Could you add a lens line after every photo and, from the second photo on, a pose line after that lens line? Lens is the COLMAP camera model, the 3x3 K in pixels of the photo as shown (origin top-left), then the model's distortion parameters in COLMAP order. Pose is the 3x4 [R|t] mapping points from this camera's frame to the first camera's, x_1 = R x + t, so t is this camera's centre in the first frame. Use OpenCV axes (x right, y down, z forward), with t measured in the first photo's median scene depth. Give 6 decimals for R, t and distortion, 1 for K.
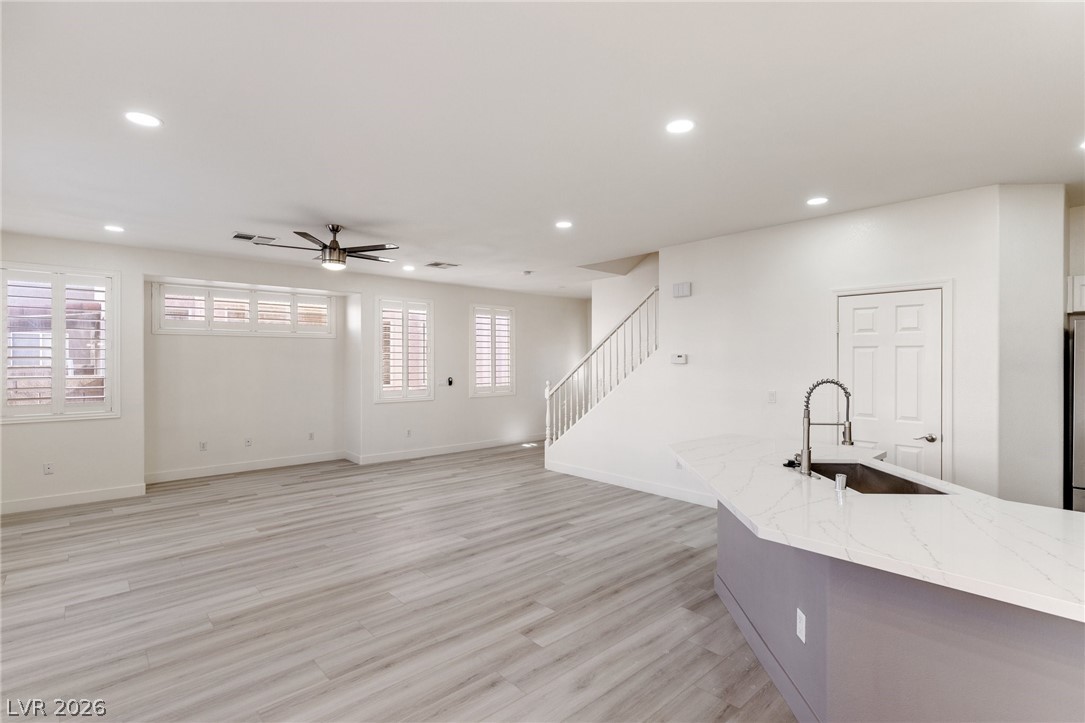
lens RADIAL K [[514.7, 0, 545.8], [0, 514.7, 359.8], [0, 0, 1]] dist [-0.001199, -0.000489]
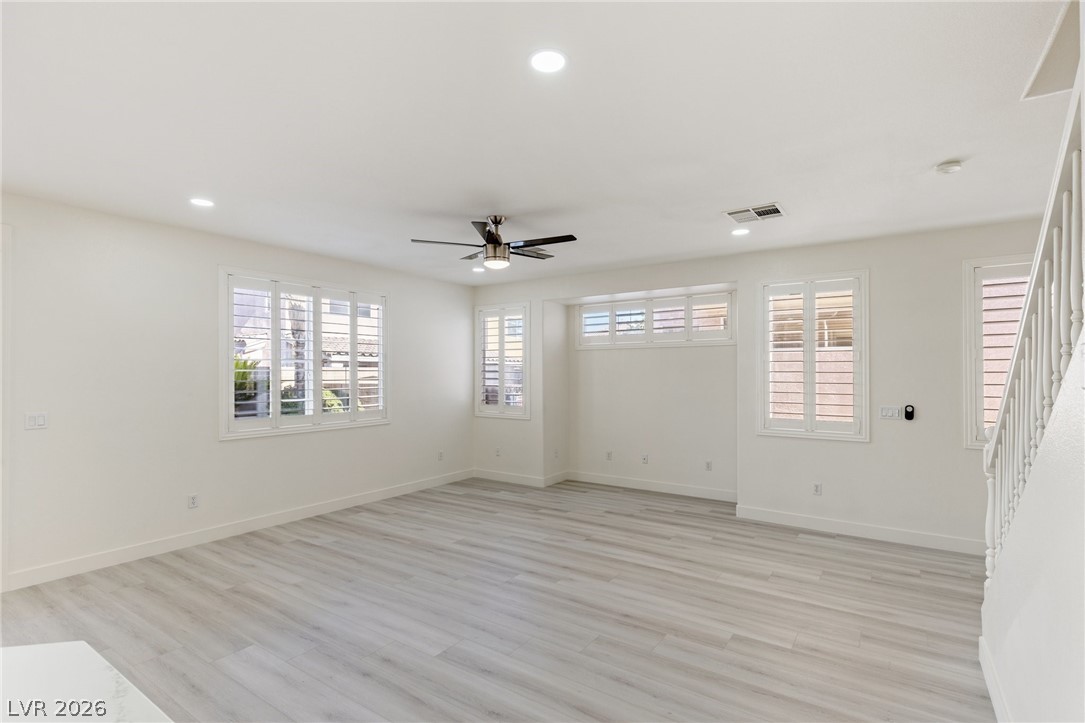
lens RADIAL K [[514.7, 0, 548.3], [0, 514.7, 370.0], [0, 0, 1]] dist [-0.001199, -0.000489]
pose [[0.237216, -0.005792, -0.971440, 0.454254], [0.001219, 0.999983, -0.005665, 0.000159], [0.971456, 0.000159, 0.237219, 0.899616]]
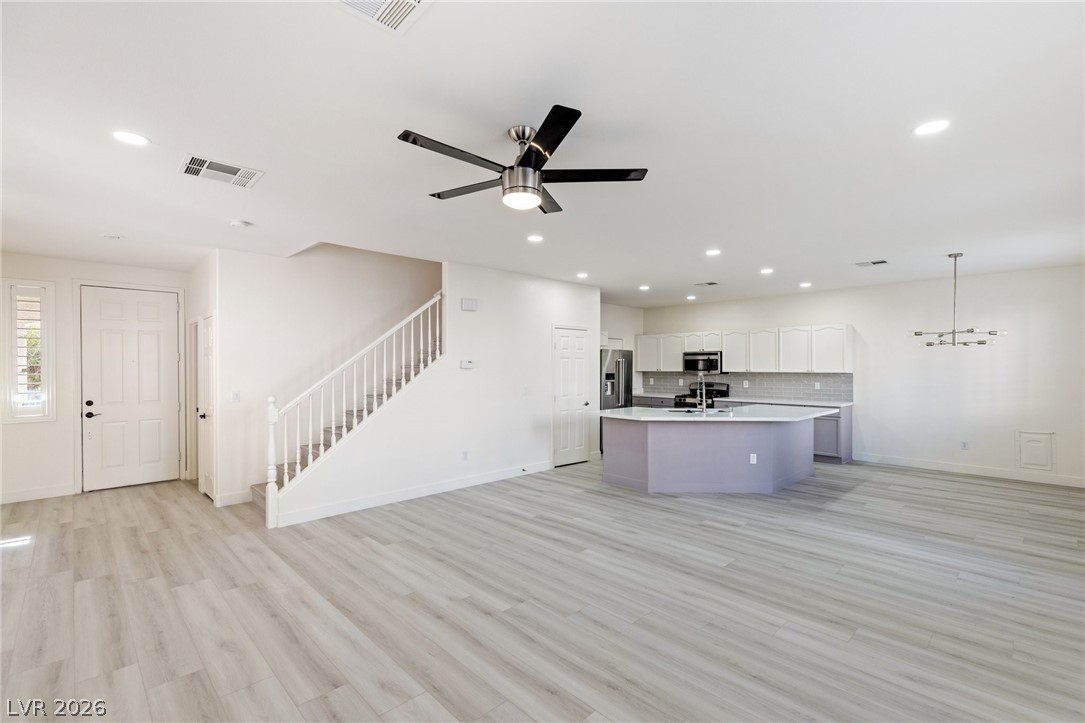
lens RADIAL K [[488.0, 0, 541.5], [0, 488.0, 365.1], [0, 0, 1]] dist [0.008799, -0.001332]
pose [[-0.026247, 0.000707, 0.999655, -0.982659], [0.000725, 1.000000, -0.000689, 0.000688], [-0.999655, 0.000707, -0.026247, 1.015027]]
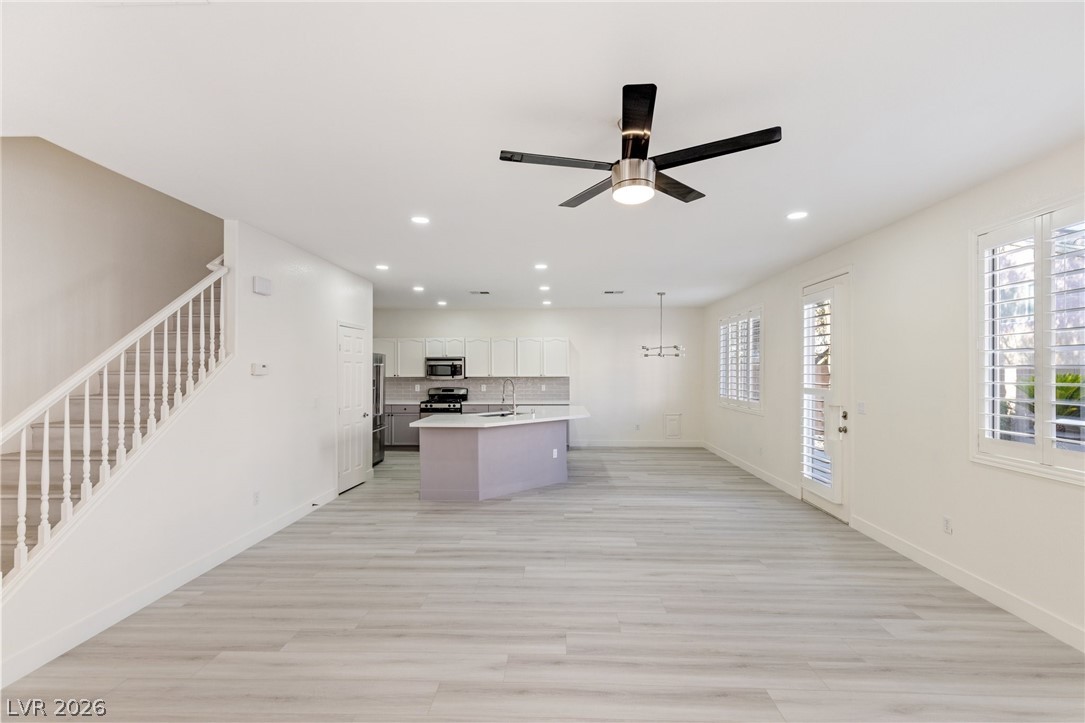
lens RADIAL K [[488.0, 0, 545.4], [0, 488.0, 364.5], [0, 0, 1]] dist [0.008799, -0.001332]
pose [[-0.715790, 0.008864, 0.698259, -0.719641], [0.000542, 0.999926, -0.012137, 0.000173], [-0.698315, -0.008309, -0.715742, 1.461342]]
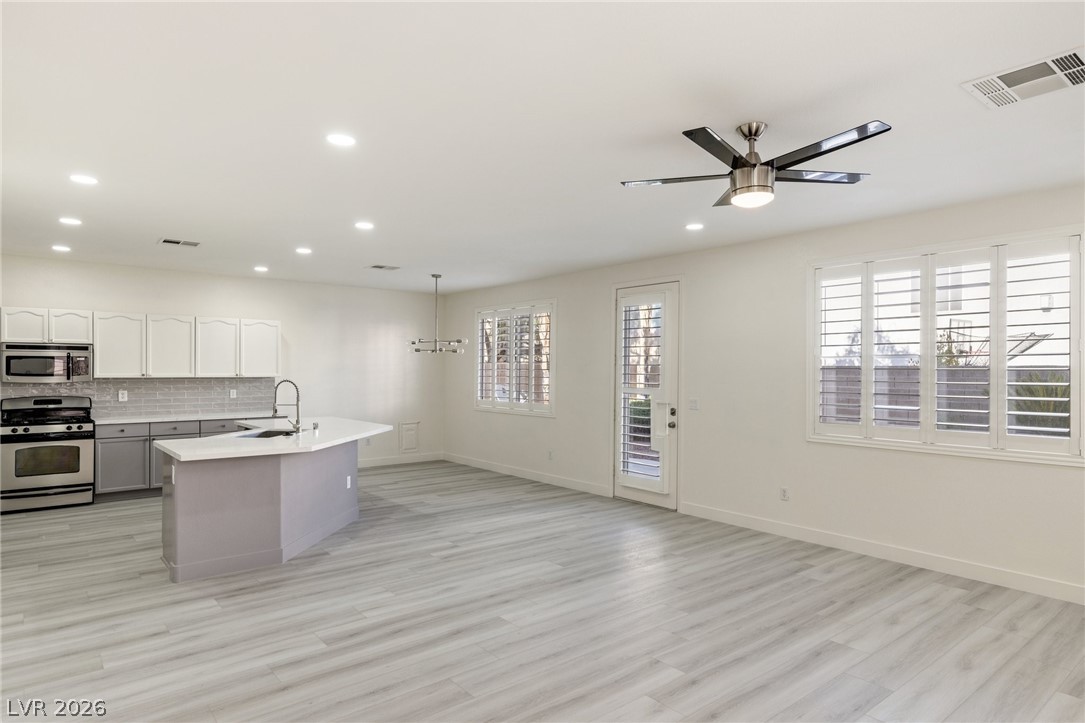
lens RADIAL K [[621.2, 0, 545.1], [0, 621.2, 367.9], [0, 0, 1]] dist [0.020000, -0.006648]
pose [[-0.998784, -0.004672, 0.049085, -0.234692], [-0.005070, 0.999955, -0.007983, 0.010170], [-0.049045, -0.008222, -0.998763, 1.700656]]
